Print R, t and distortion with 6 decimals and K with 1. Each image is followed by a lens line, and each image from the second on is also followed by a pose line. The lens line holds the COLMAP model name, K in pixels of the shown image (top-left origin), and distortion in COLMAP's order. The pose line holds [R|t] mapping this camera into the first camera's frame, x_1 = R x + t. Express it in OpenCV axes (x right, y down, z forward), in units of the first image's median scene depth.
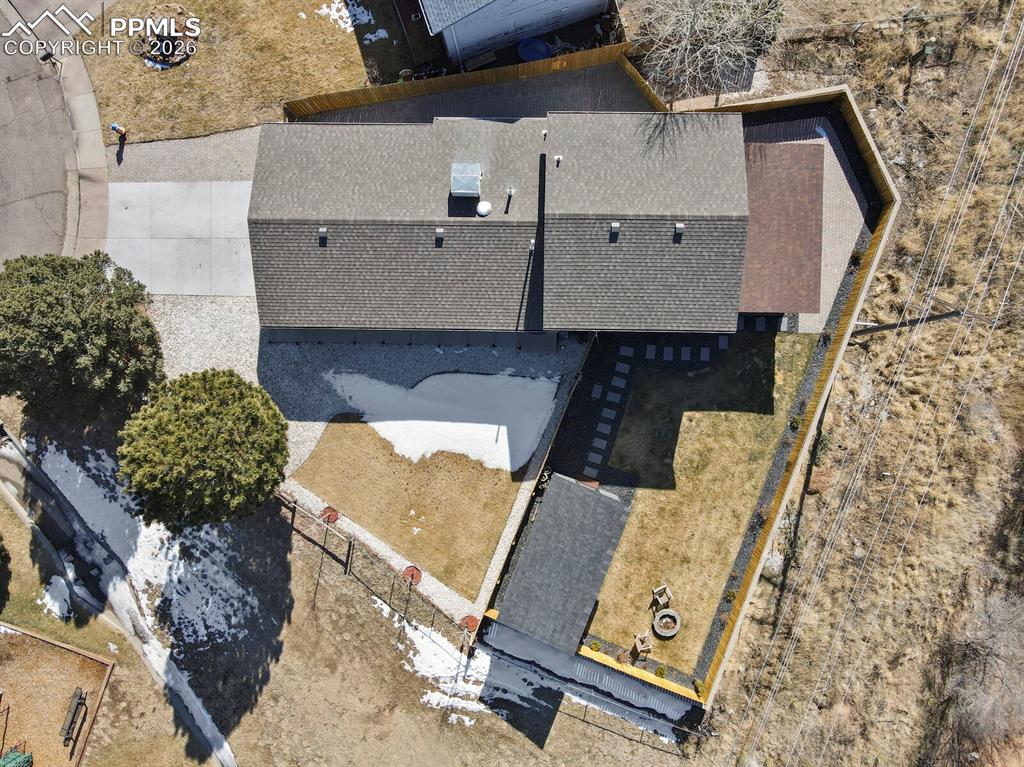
lens RADIAL K [[749.5, 0, 516.6], [0, 749.5, 382.1], [0, 0, 1]] dist [0.006858, 0.025898]
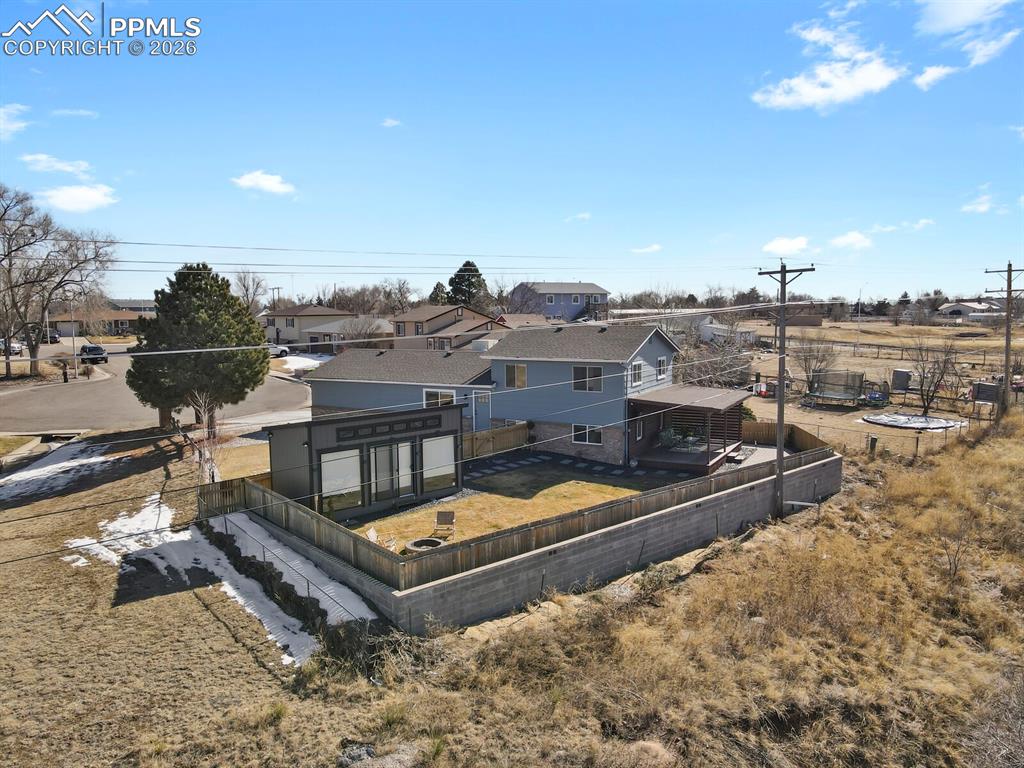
lens RADIAL K [[749.5, 0, 516.6], [0, 749.5, 382.6], [0, 0, 1]] dist [0.006858, 0.025898]
pose [[0.887712, 0.067187, -0.455470, 0.550266], [-0.459705, 0.075093, -0.884891, 0.839804], [-0.025250, 0.994911, 0.097547, 0.774362]]
